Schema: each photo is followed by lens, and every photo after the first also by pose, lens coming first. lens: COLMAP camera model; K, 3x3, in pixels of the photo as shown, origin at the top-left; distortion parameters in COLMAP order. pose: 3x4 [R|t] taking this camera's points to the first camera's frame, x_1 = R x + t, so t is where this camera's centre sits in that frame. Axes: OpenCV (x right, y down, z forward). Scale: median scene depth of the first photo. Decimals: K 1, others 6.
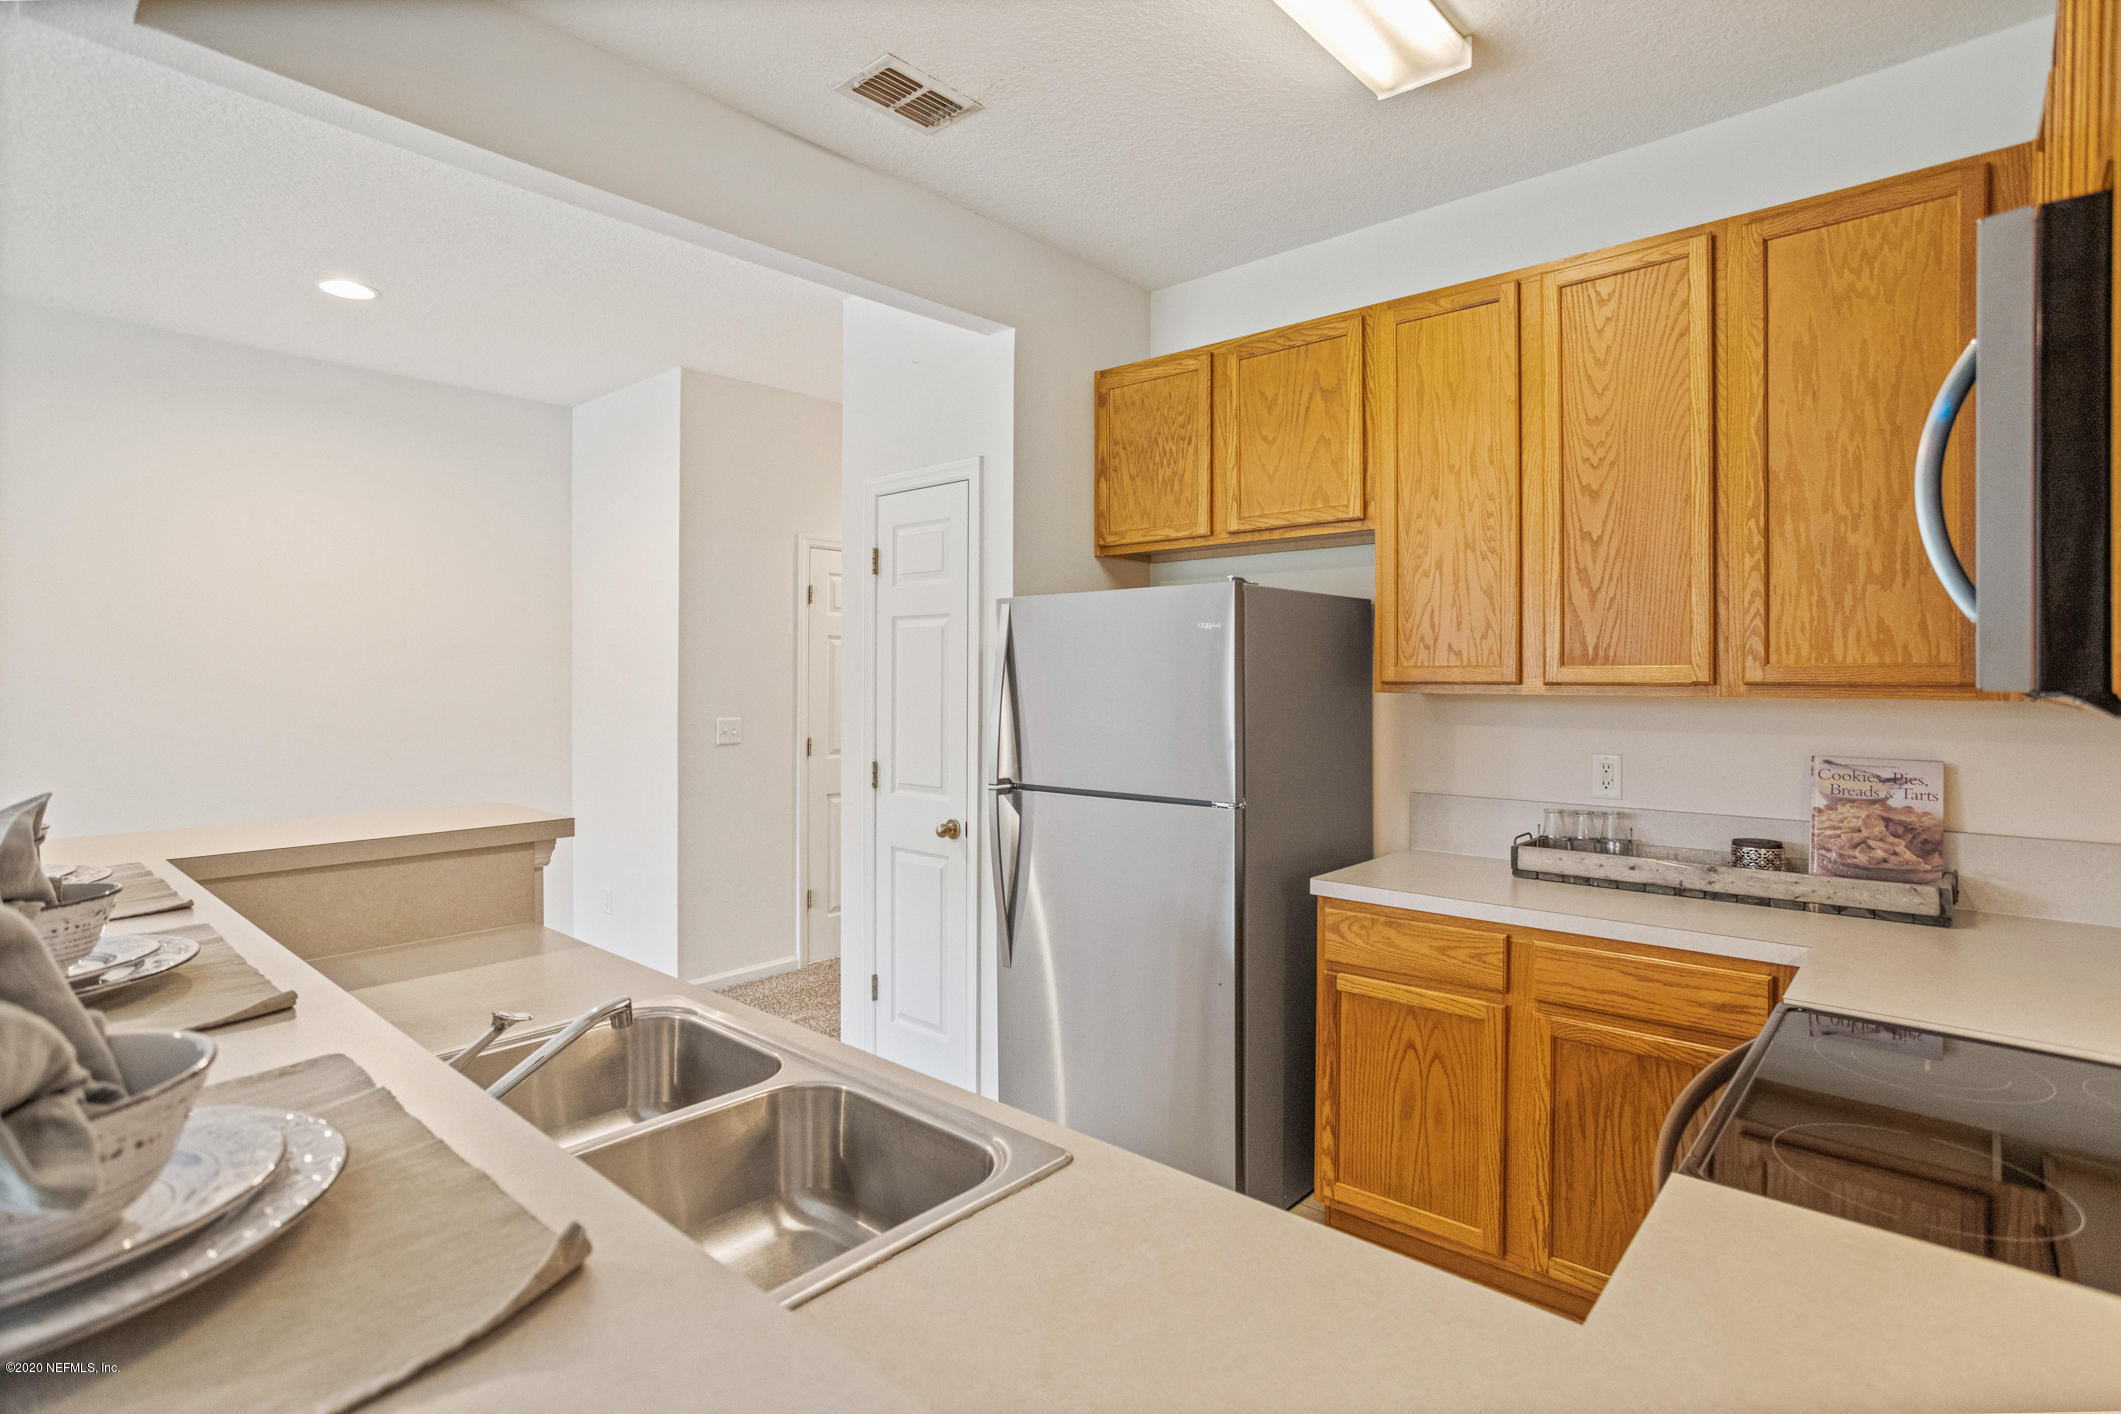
lens RADIAL K [[1058.4, 0, 1047.3], [0, 1058.4, 678.3], [0, 0, 1]] dist [-0.051271, 0.037319]
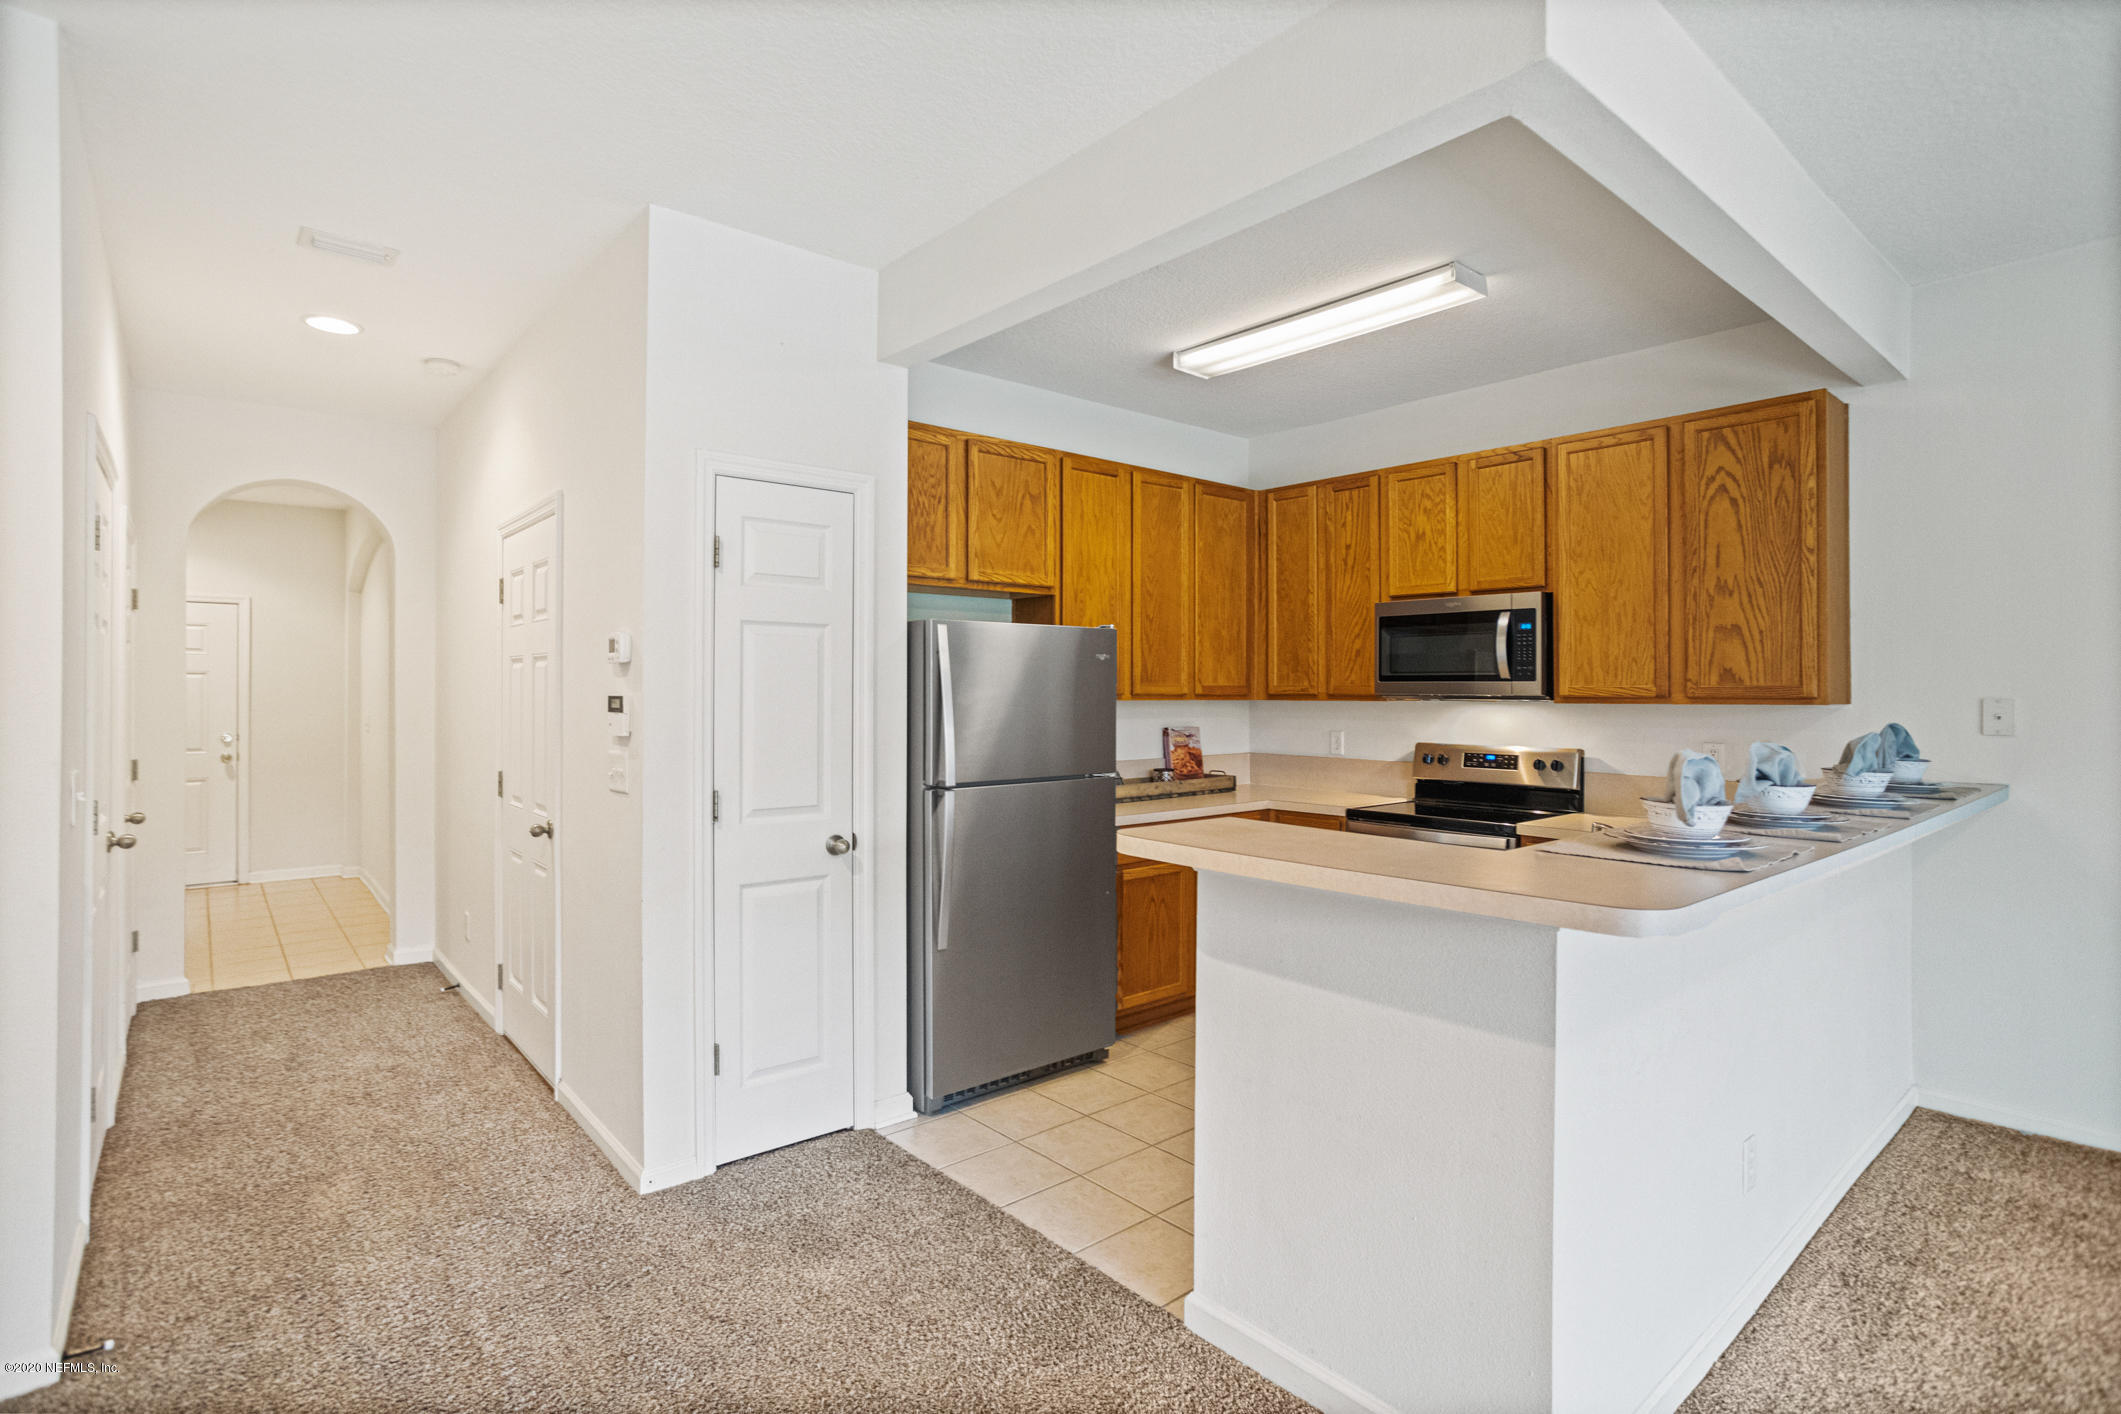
lens RADIAL K [[1026.7, 0, 1059.1], [0, 1026.7, 695.9], [0, 0, 1]] dist [-0.045218, 0.019293]
pose [[0.133956, -0.006205, 0.990968, -1.267088], [-0.003194, 0.999973, 0.006693, -0.003836], [-0.990982, -0.004061, 0.133933, 0.845805]]
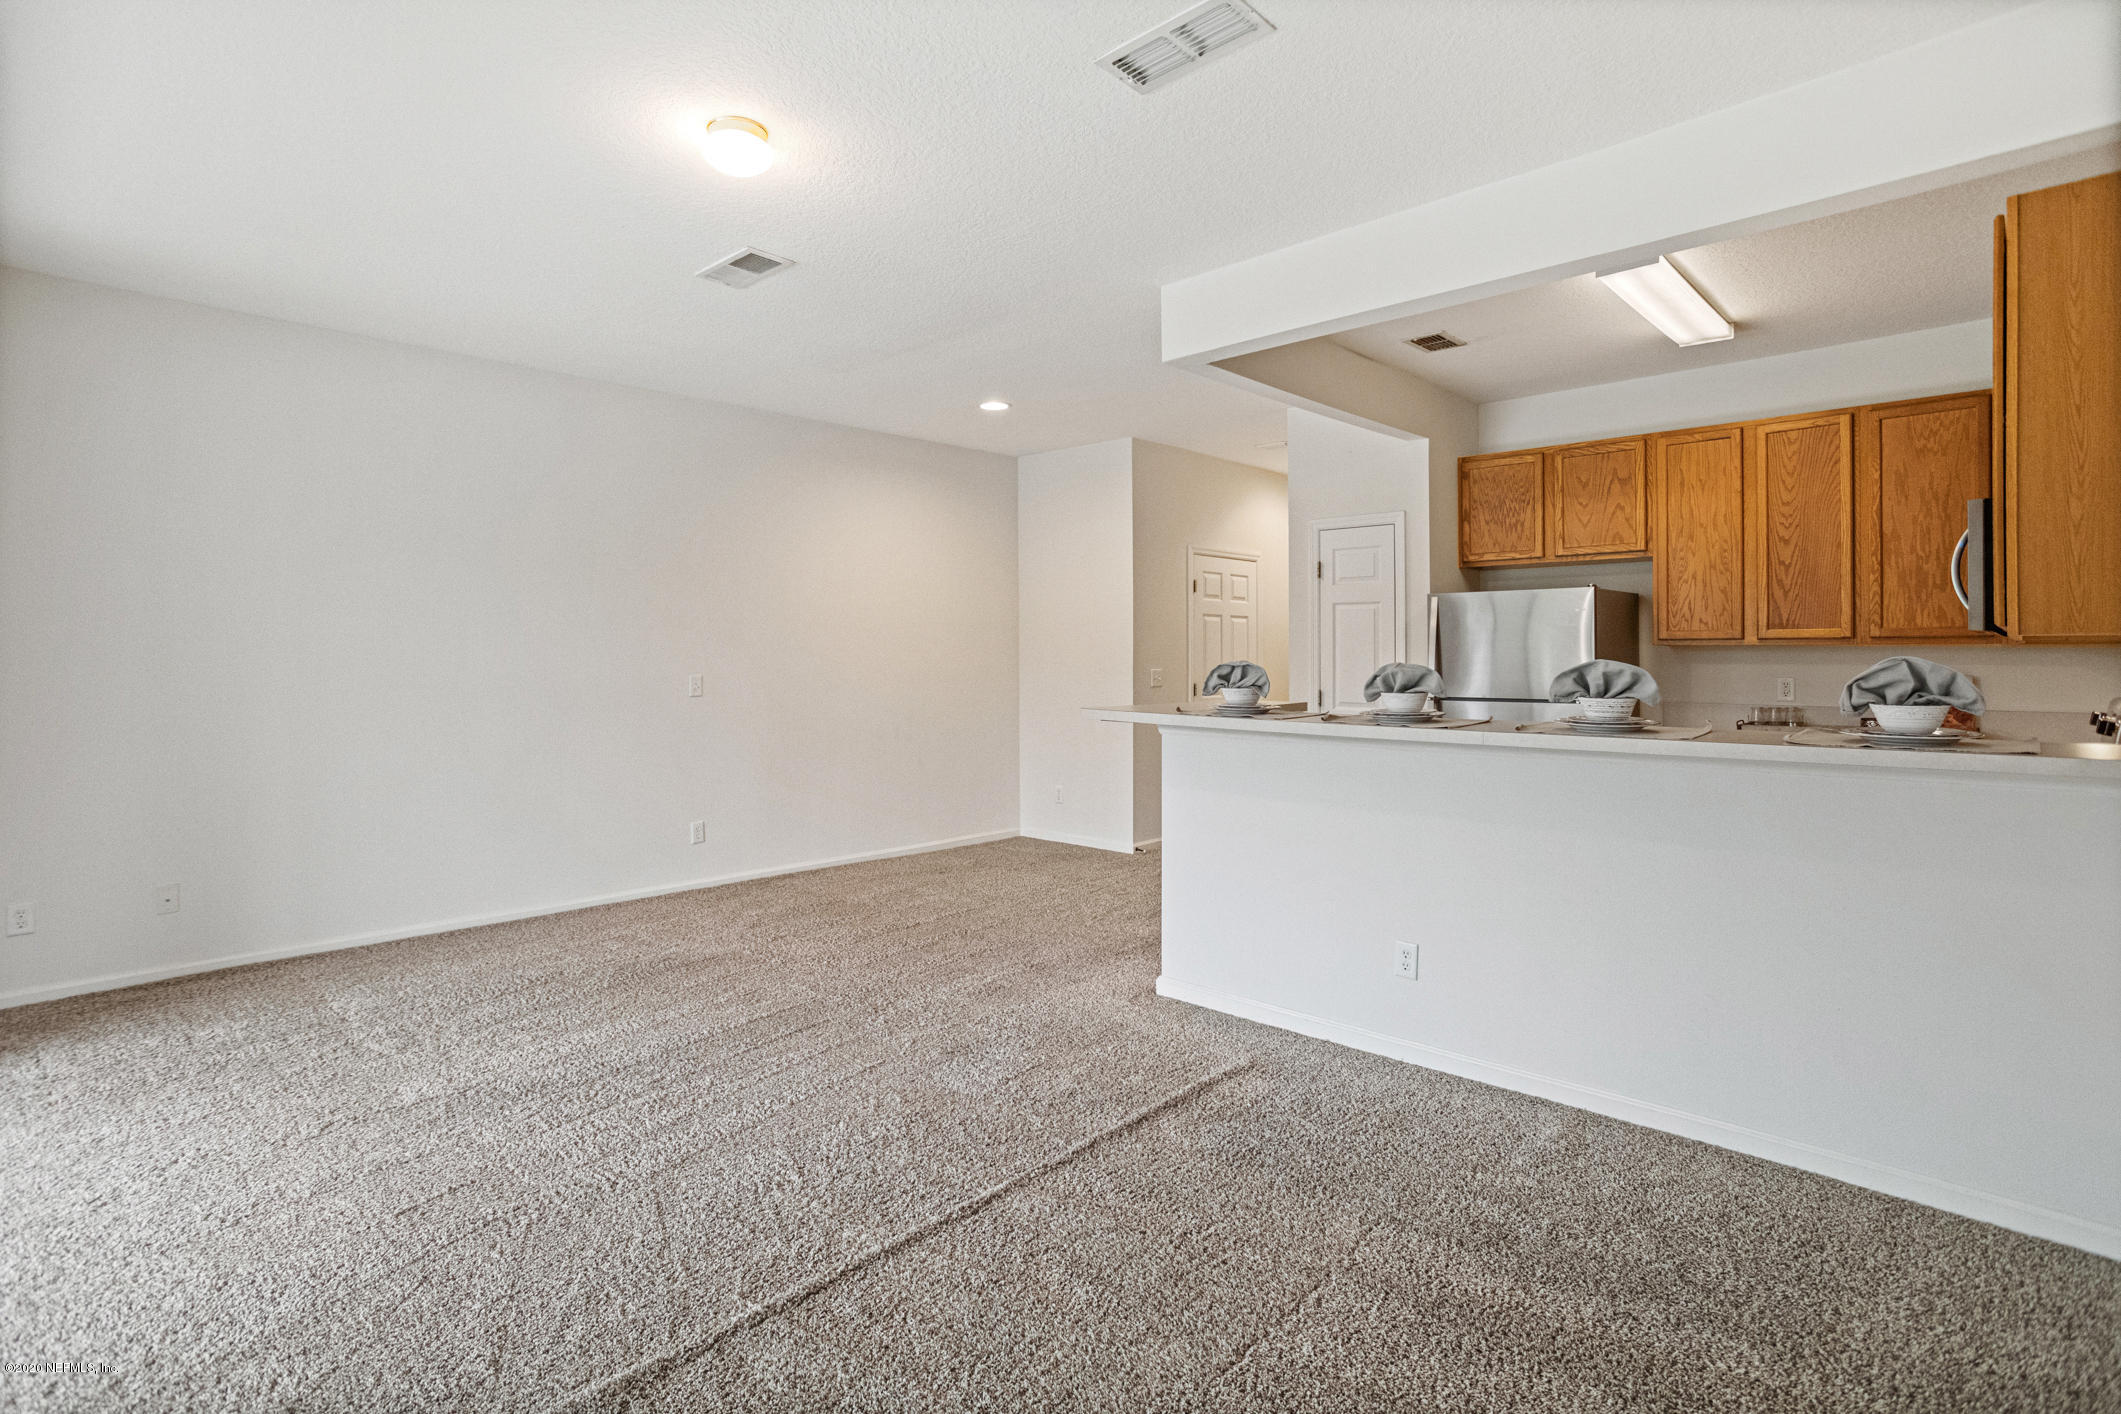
lens RADIAL K [[1059.6, 0, 1058.0], [0, 1059.6, 650.6], [0, 0, 1]] dist [-0.020203, 0.026562]
pose [[0.999807, -0.001291, -0.019628, -0.738702], [0.001188, 0.999986, -0.005240, 0.033763], [0.019635, 0.005216, 0.999794, -0.923001]]
